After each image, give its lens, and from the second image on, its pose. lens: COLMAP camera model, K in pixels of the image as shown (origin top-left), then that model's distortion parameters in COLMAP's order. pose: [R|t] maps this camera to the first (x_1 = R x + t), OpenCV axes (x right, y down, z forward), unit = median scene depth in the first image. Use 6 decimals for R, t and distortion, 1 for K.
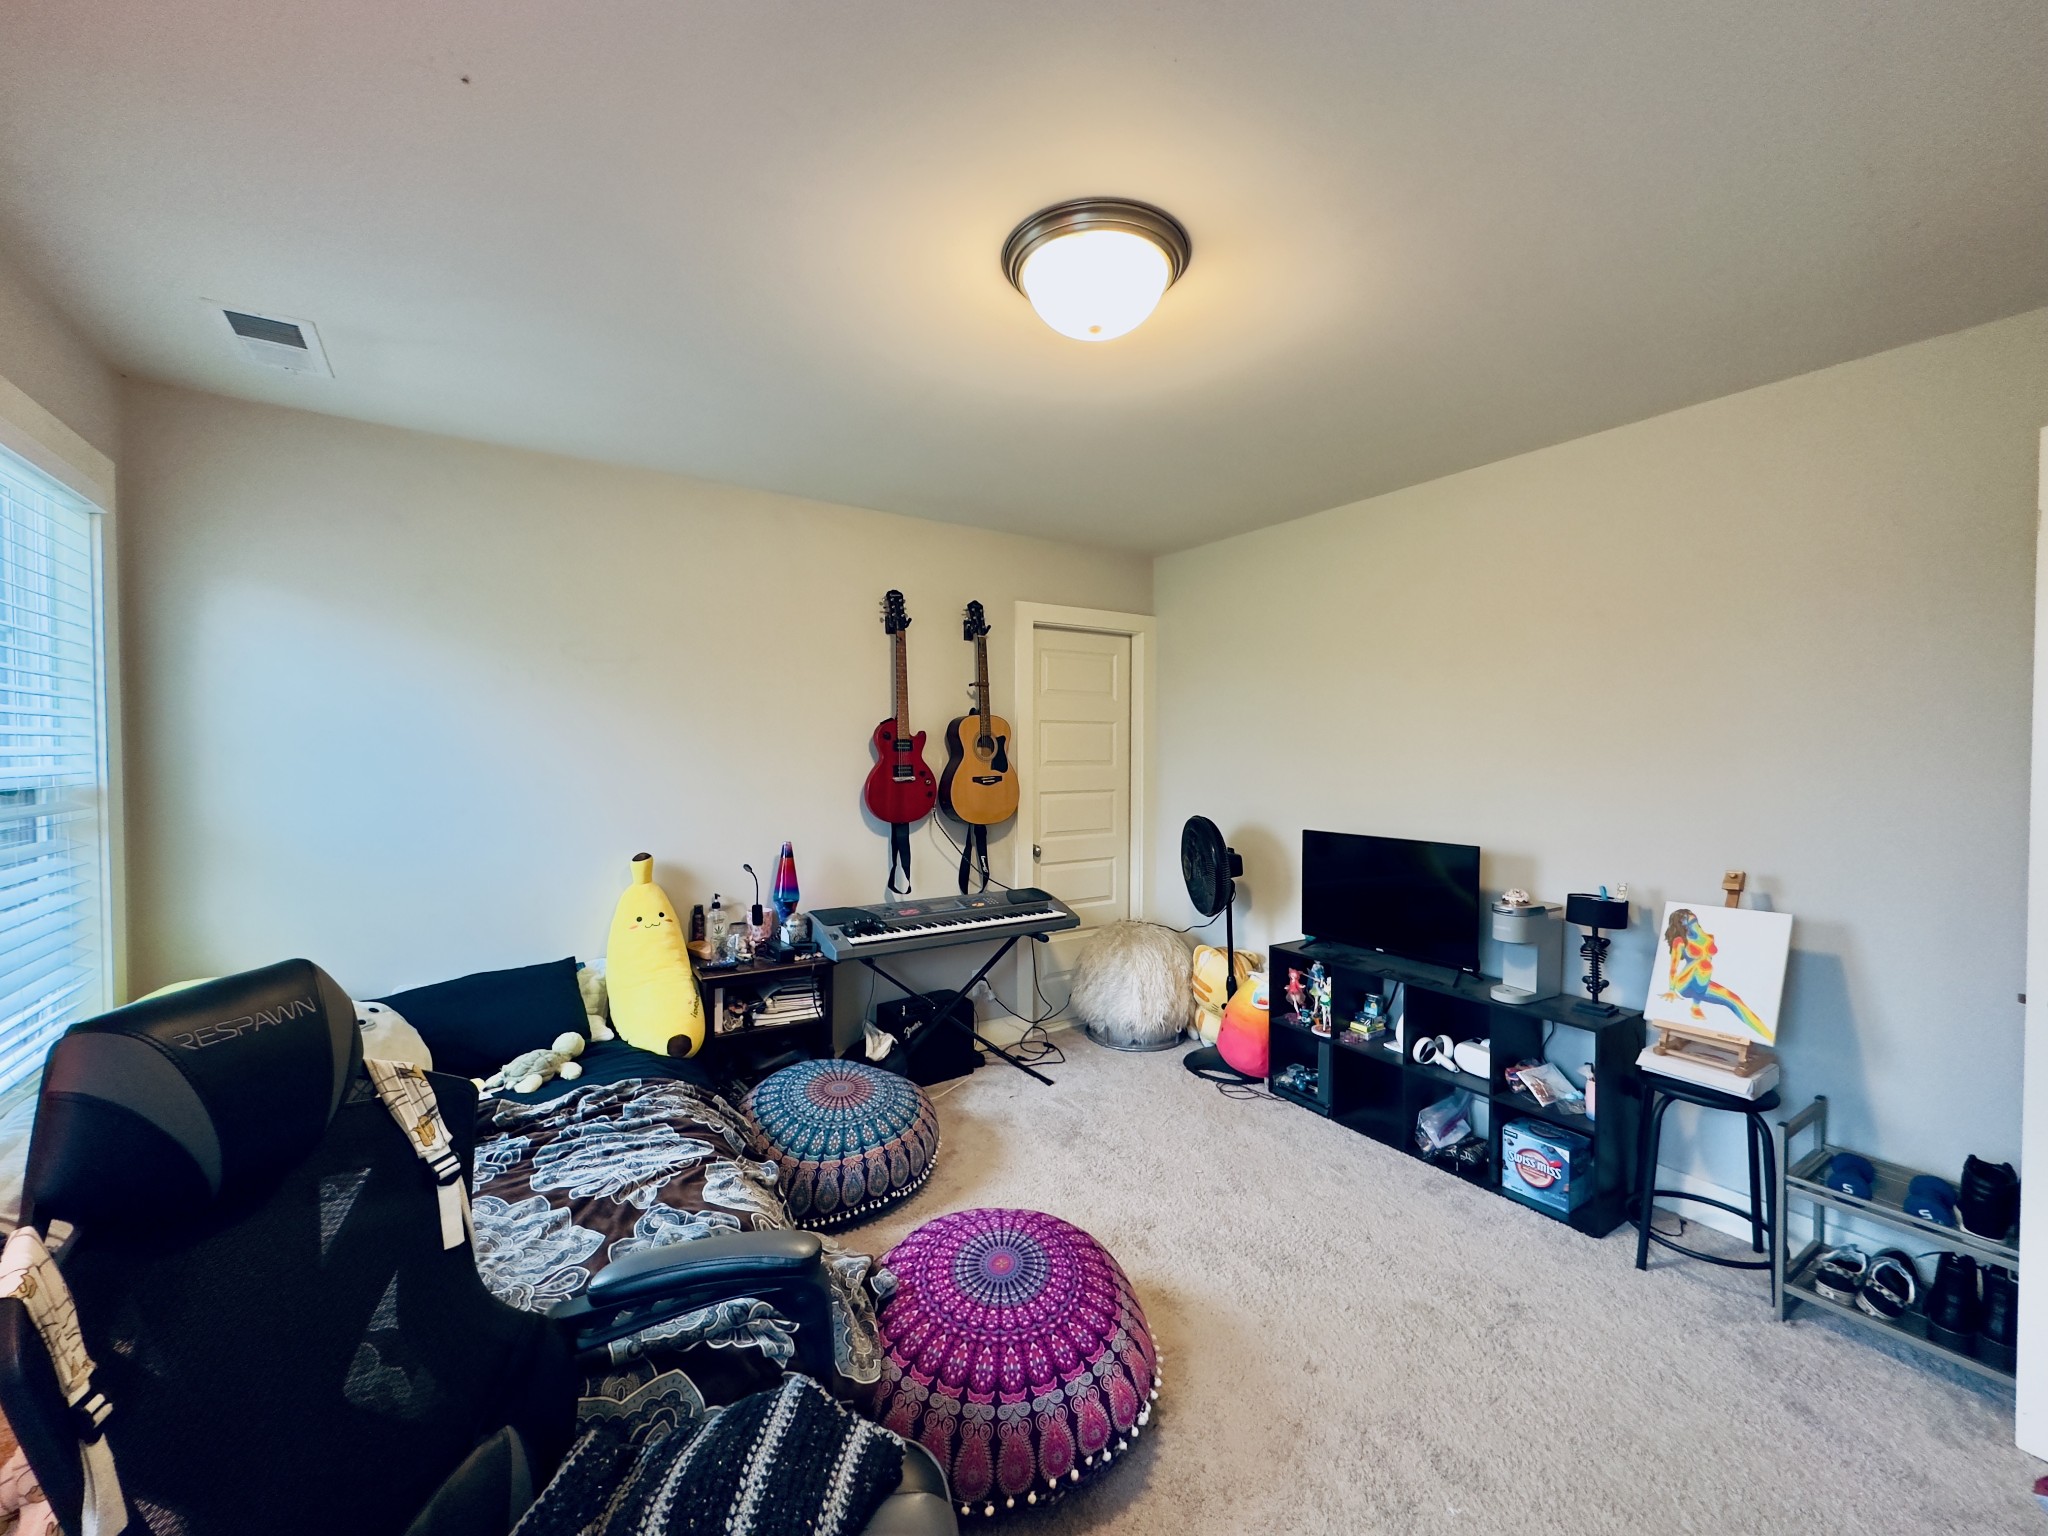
lens RADIAL K [[832.2, 0, 1008.5], [0, 832.2, 768.4], [0, 0, 1]] dist [-0.001424, -0.000272]
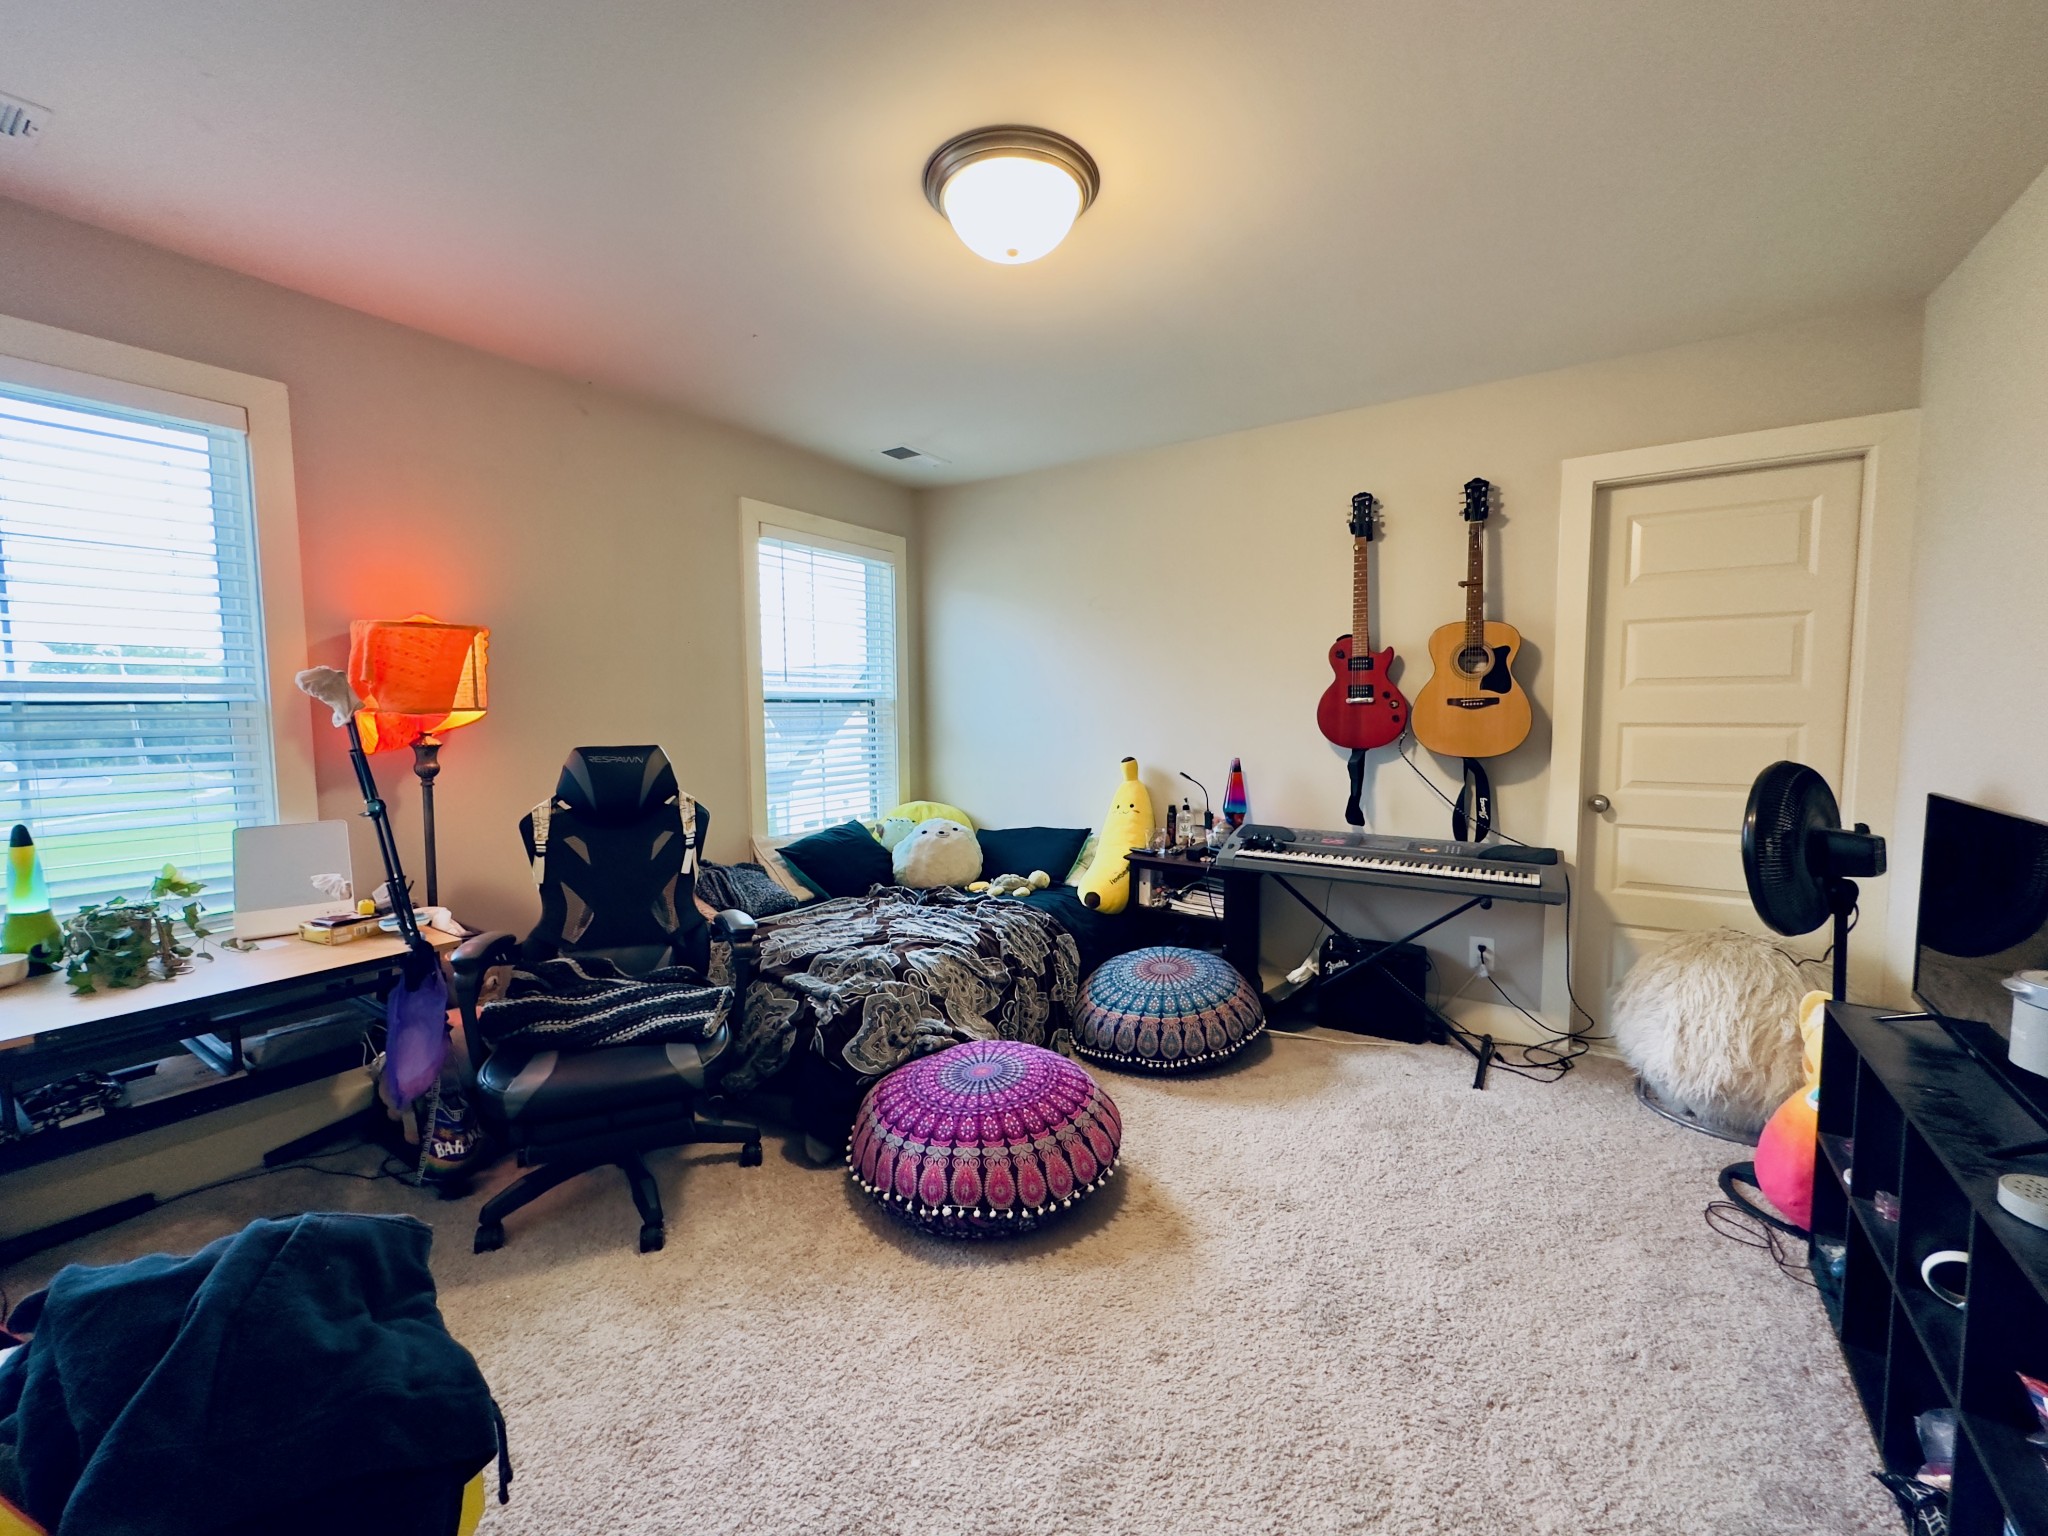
lens RADIAL K [[832.2, 0, 1008.5], [0, 832.2, 766.7], [0, 0, 1]] dist [-0.001424, -0.000272]
pose [[0.387562, 0.065619, -0.919505, 0.579321], [-0.014106, 0.997769, 0.065259, 0.031914], [0.921736, -0.012322, 0.387623, 0.291005]]
